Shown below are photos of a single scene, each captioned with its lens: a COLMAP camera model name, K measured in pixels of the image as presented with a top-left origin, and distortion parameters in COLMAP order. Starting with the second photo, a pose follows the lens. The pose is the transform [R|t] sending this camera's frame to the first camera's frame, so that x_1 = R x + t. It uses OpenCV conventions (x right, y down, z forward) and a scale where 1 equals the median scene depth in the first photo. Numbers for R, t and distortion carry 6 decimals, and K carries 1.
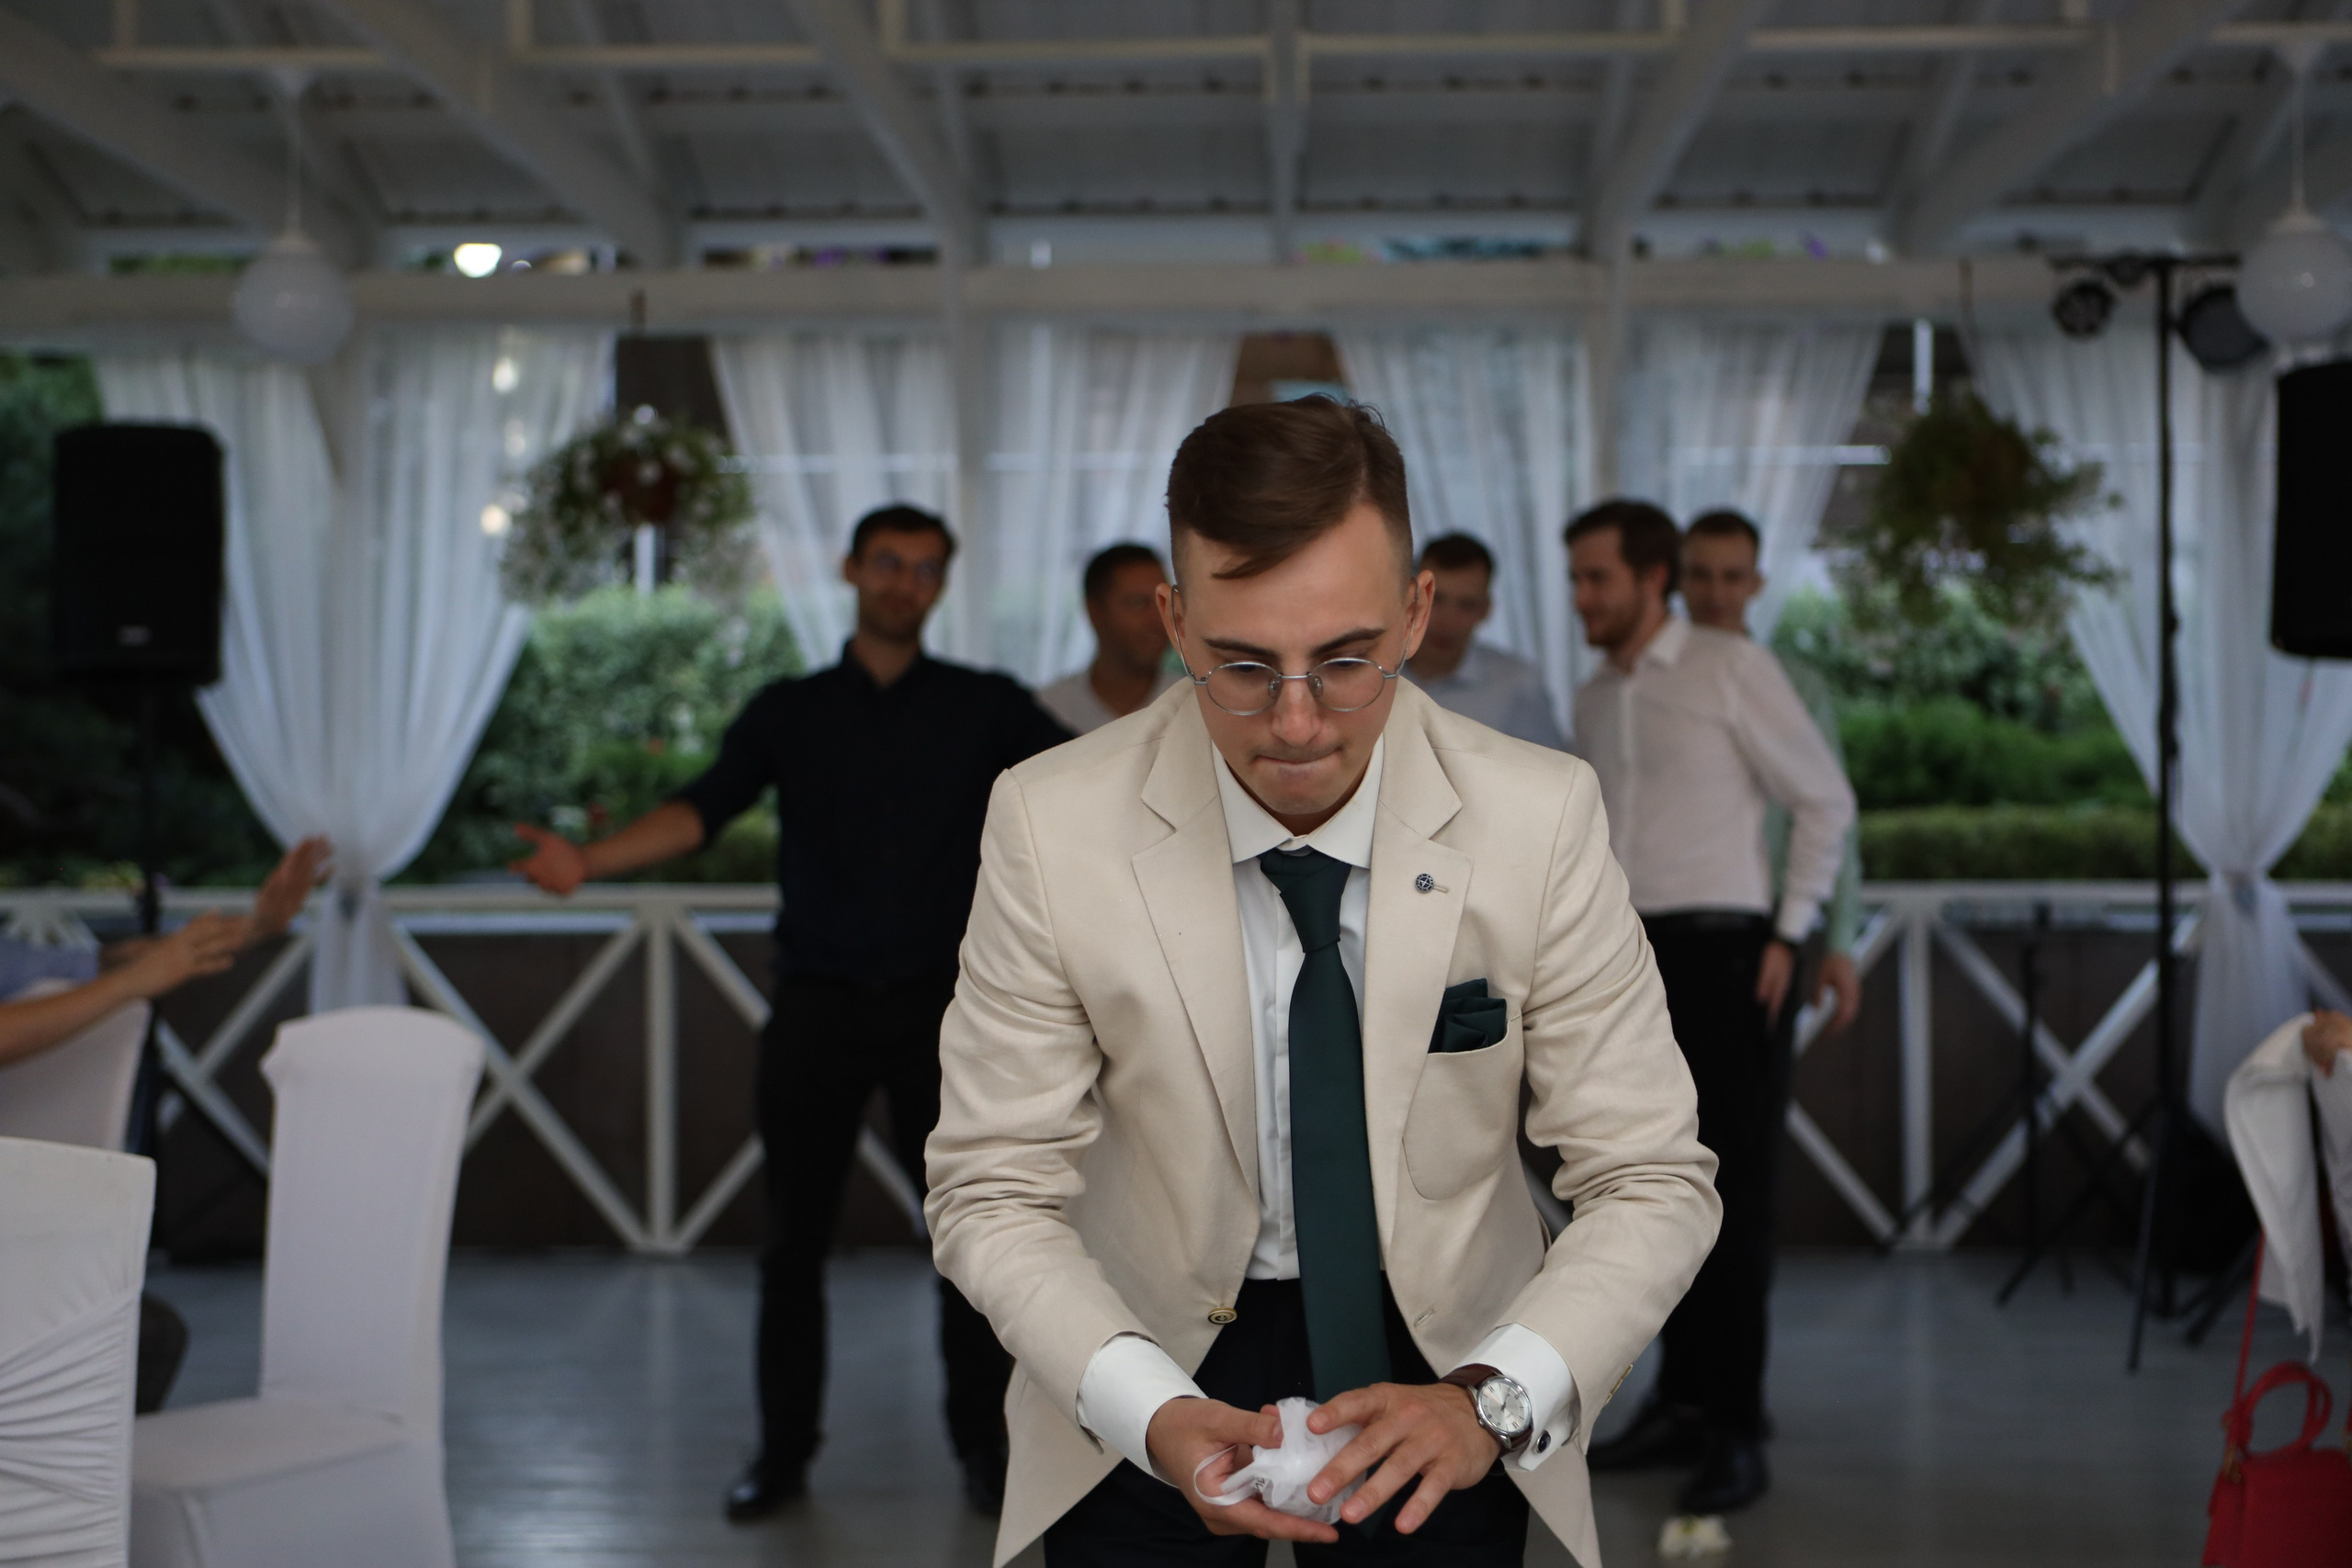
lens RADIAL K [[3211.1, 0, 1196.4], [0, 3211.1, 748.0], [0, 0, 1]] dist [0.054166, 0.000000]
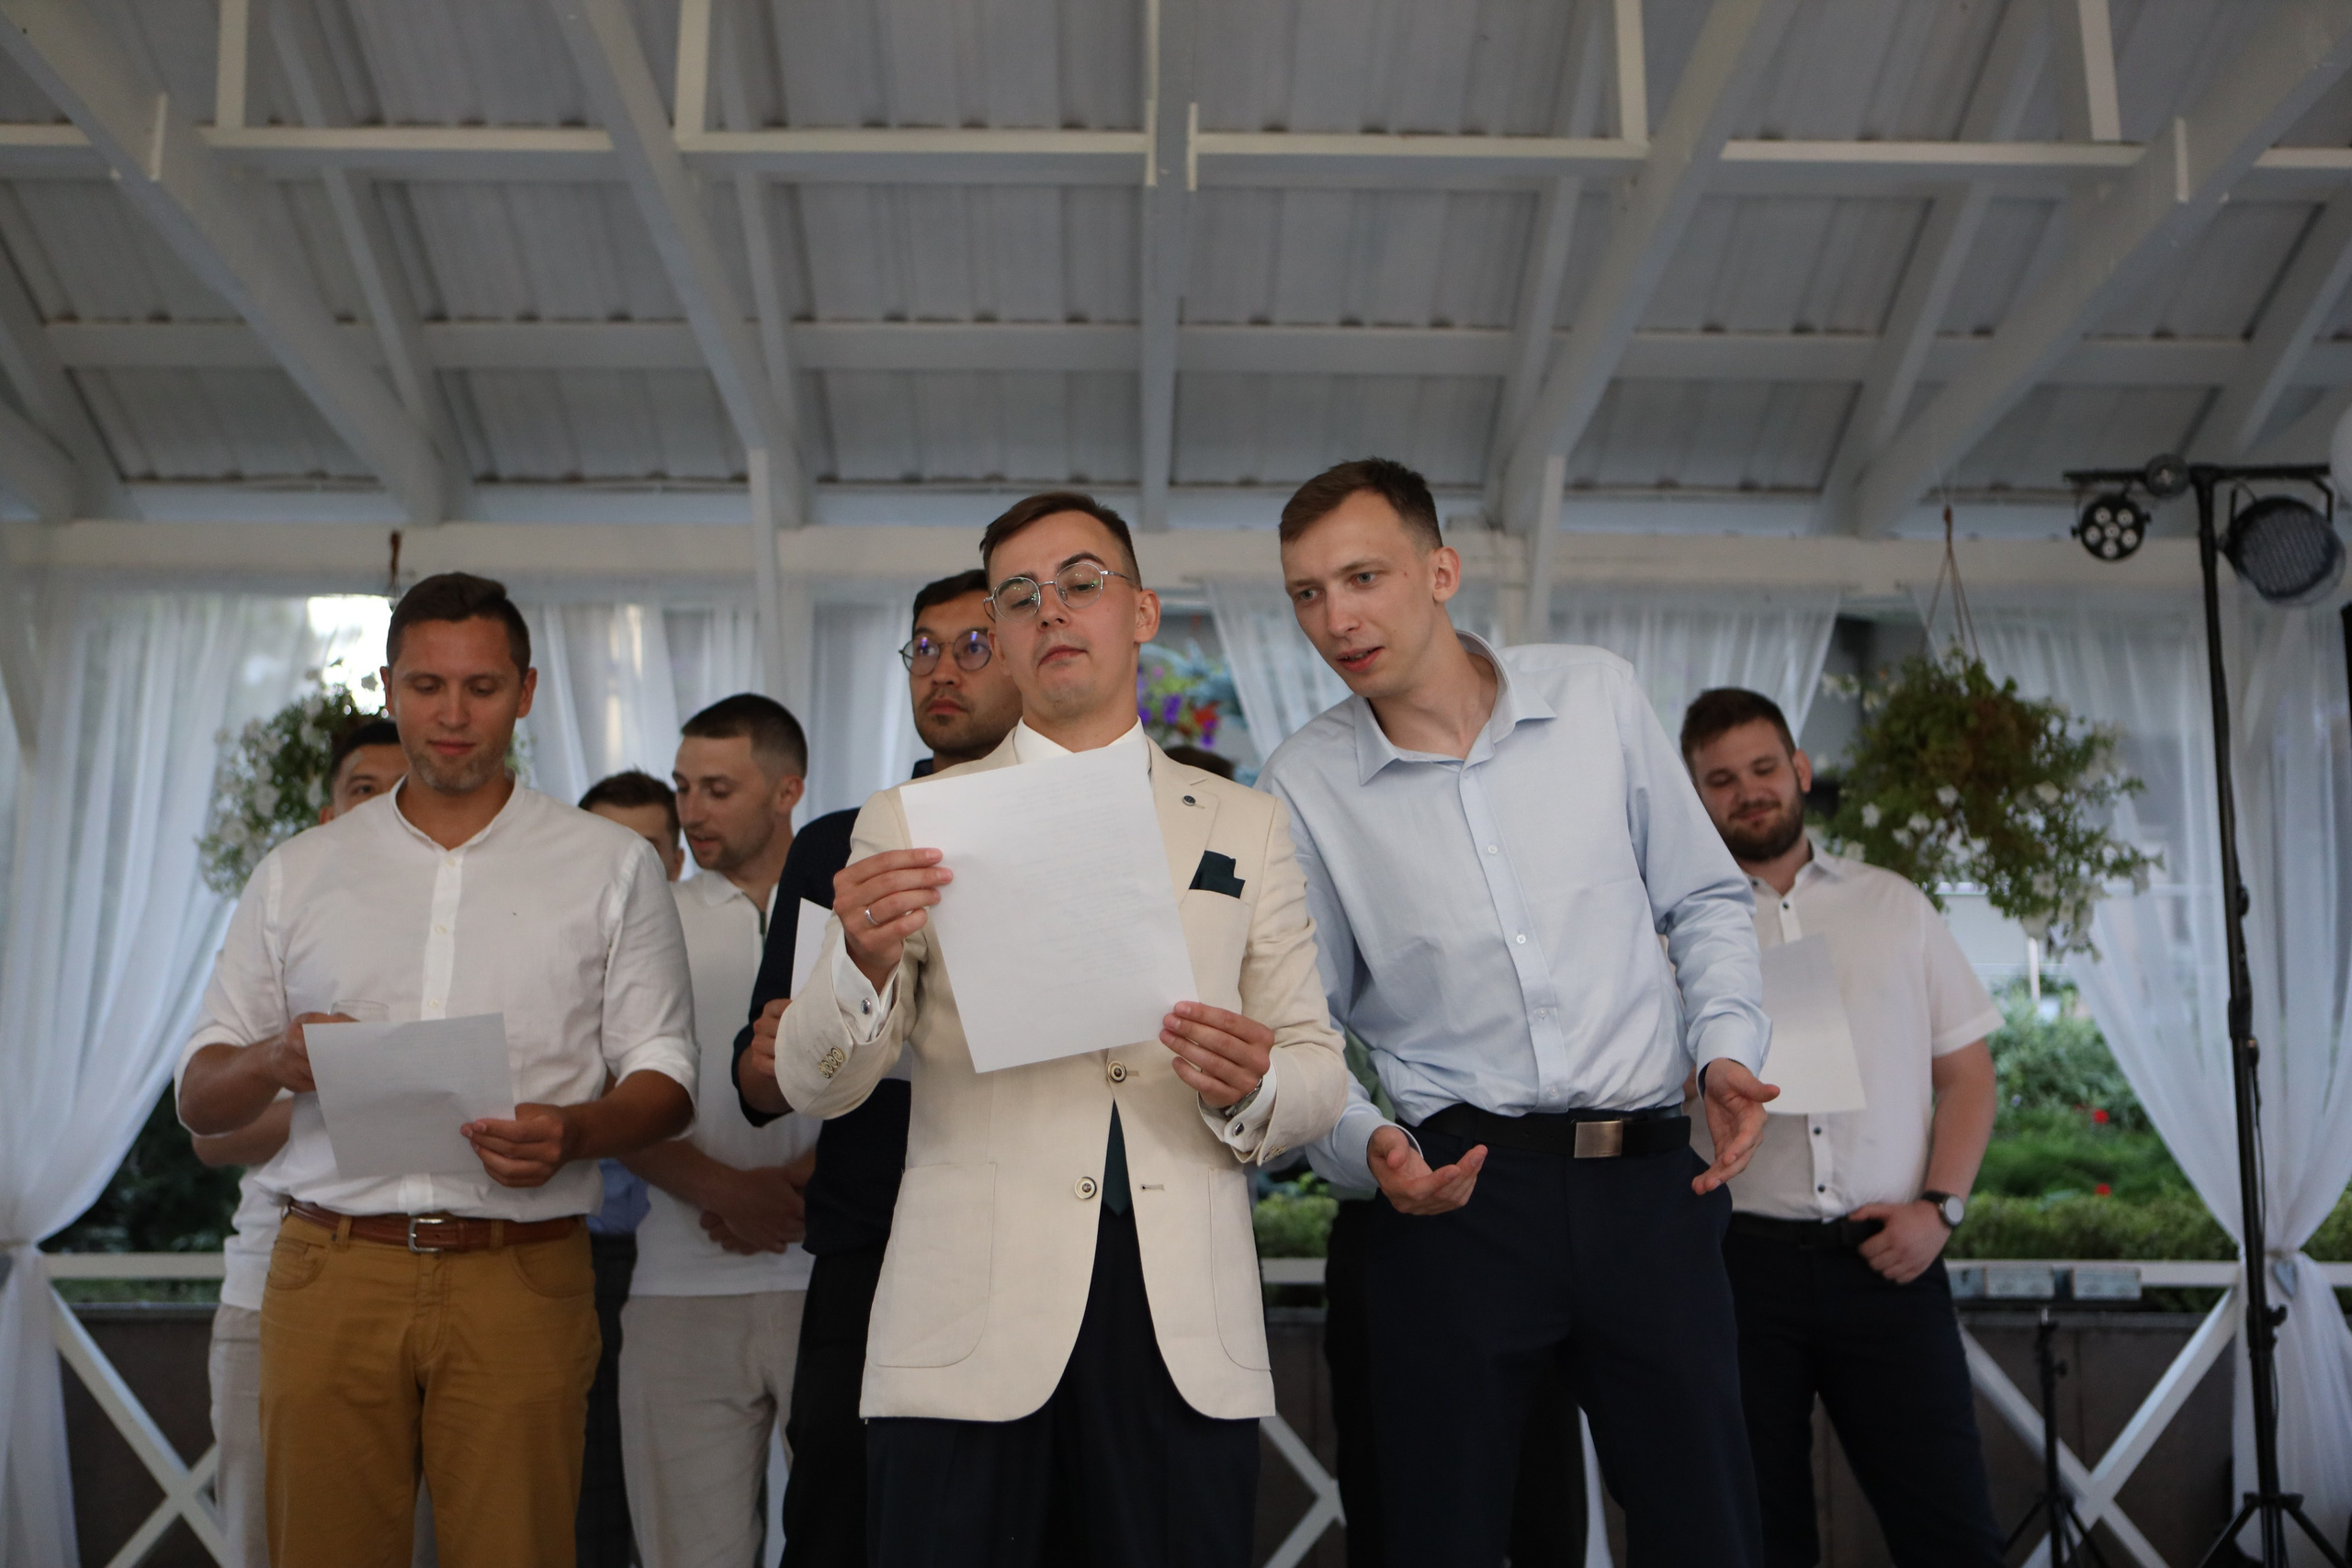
lens RADIAL K [[2848.9, 0, 1179.6], [0, 2848.9, 757.6], [0, 0, 1]] dist [0.031555, 0.000000]
pose [[0.998676, 0.017634, 0.048330, -0.002134], [-0.008107, 0.981626, -0.190643, 0.059288], [-0.050804, 0.189999, 0.980469, 0.260844]]
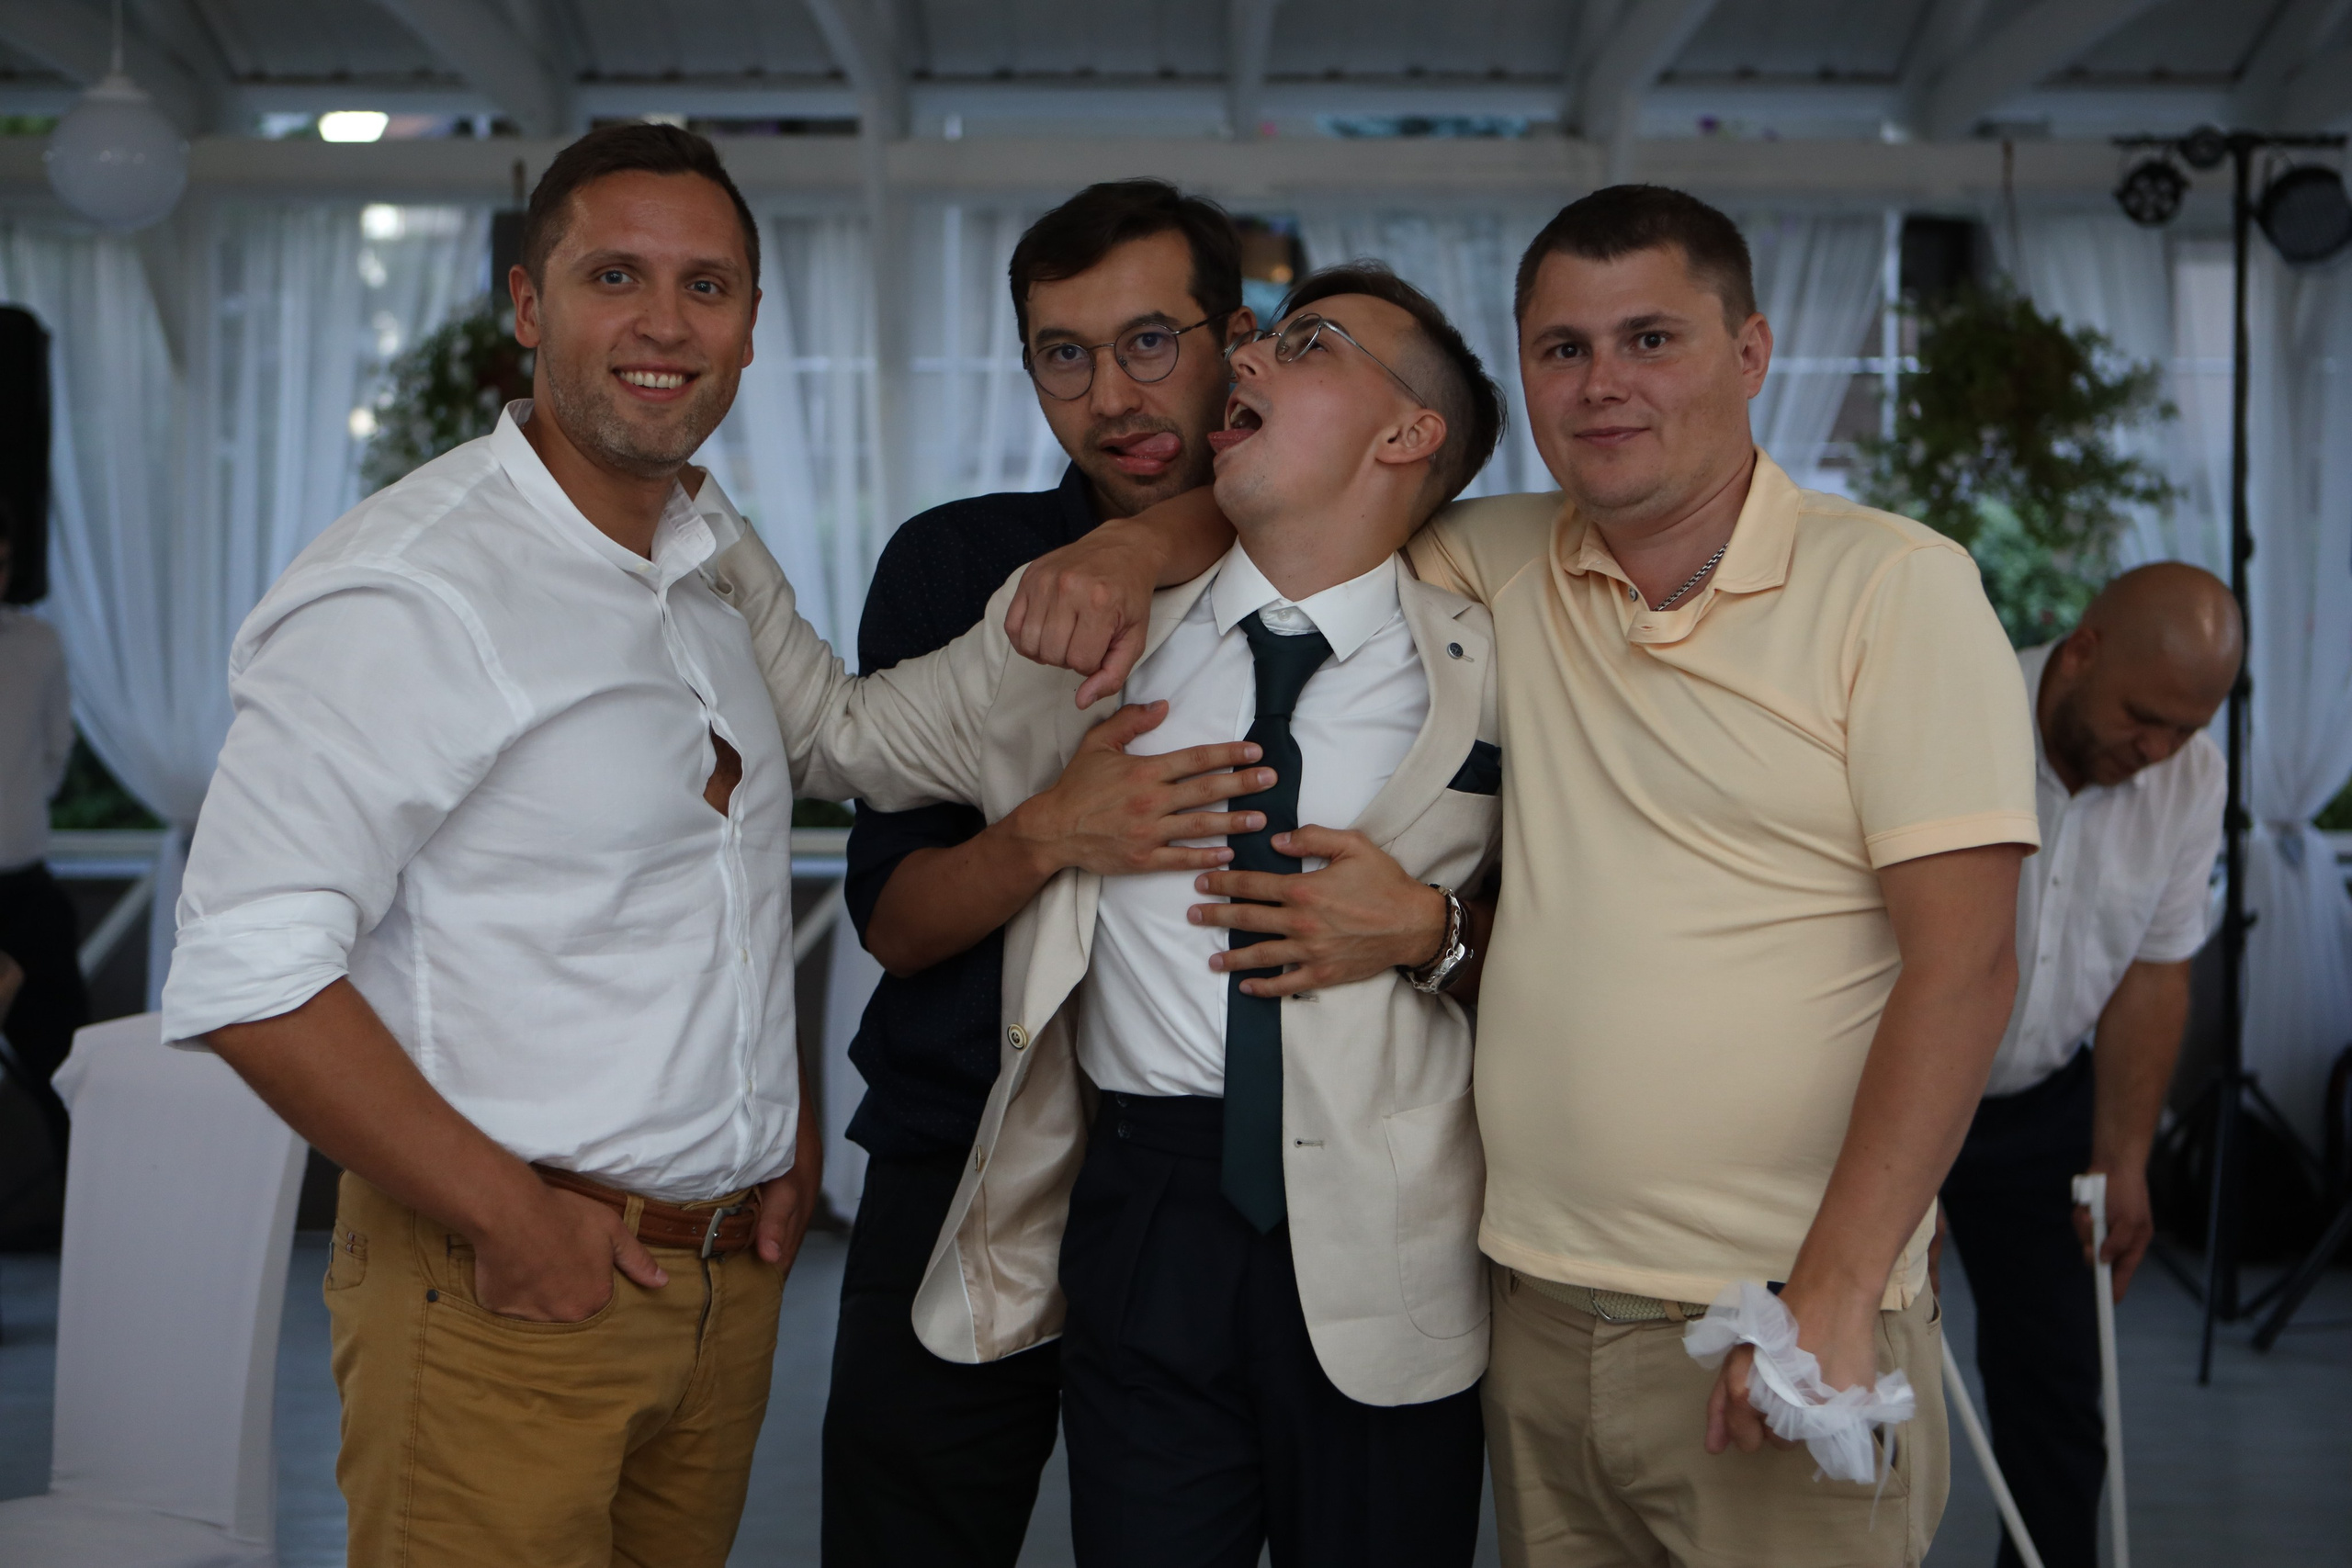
lens RADIAL K [[3211.1, 0, 1195.0], [0, 3211.1, 734.6], [0, 0, 1]] dist [0.054166, 0.000000]
pose [[0.999323, 0.004492, 0.036507, -0.018855], [-0.005280, 0.999755, 0.021517, -0.003784], [-0.036401, -0.021695, 0.999102, 0.101462]]
